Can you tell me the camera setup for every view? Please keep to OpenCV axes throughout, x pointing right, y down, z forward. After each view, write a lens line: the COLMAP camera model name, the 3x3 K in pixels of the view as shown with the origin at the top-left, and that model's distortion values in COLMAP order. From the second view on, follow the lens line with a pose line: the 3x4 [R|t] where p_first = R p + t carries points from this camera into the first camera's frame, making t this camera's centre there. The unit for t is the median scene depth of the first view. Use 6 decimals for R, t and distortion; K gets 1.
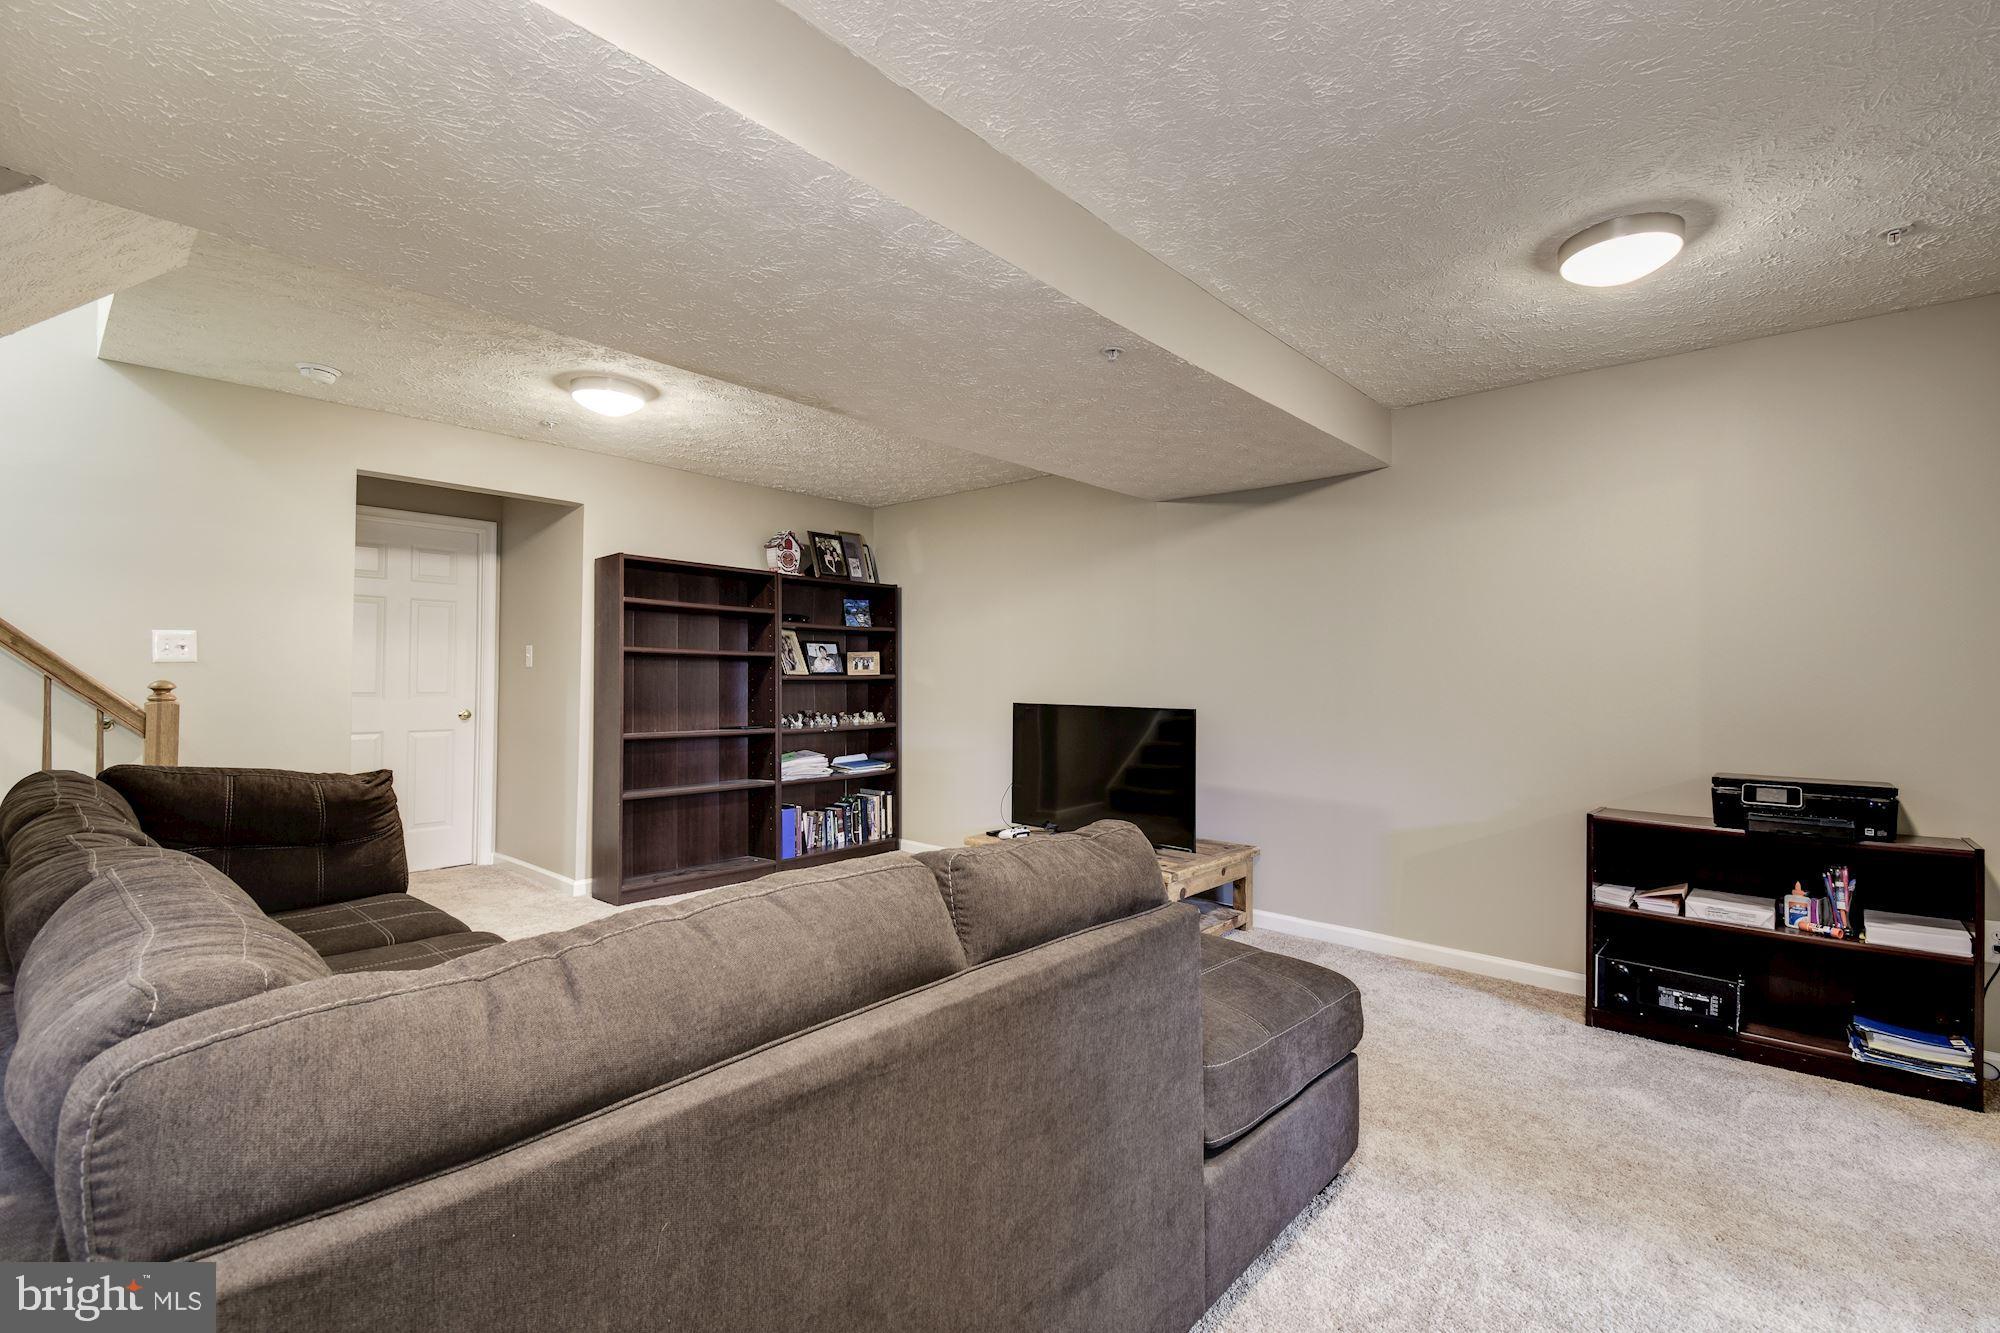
lens RADIAL K [[883.4, 0, 996.4], [0, 883.4, 669.7], [0, 0, 1]] dist [0.030681, -0.016147]
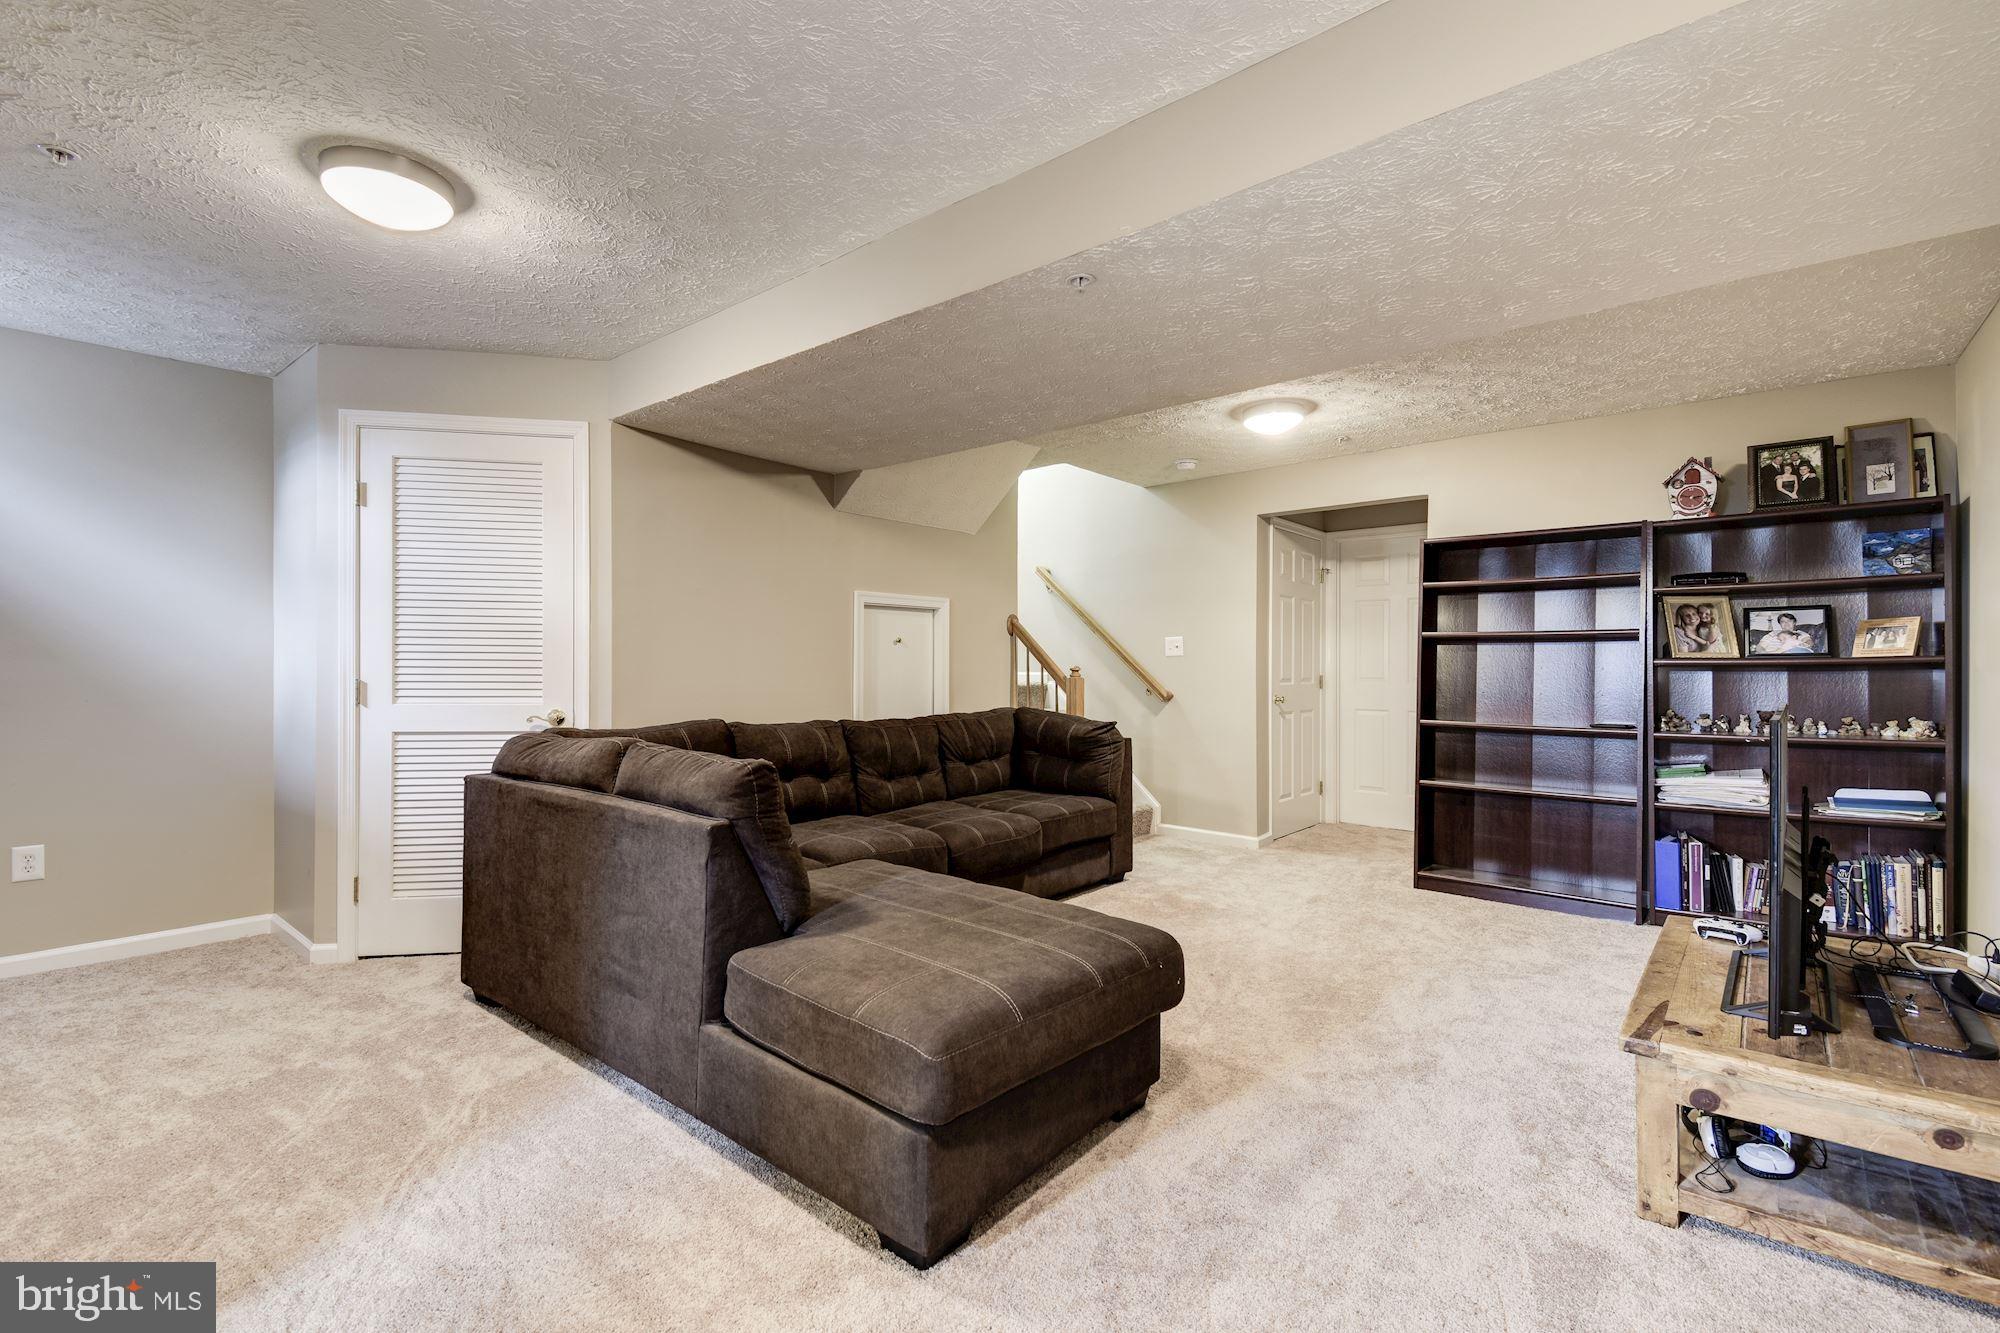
lens RADIAL K [[883.4, 0, 998.4], [0, 883.4, 663.1], [0, 0, 1]] dist [0.030681, -0.016147]
pose [[0.010728, 0.000348, -0.999942, 0.458558], [0.011370, 0.999935, 0.000470, 0.003291], [0.999878, -0.011374, 0.010723, 0.400611]]
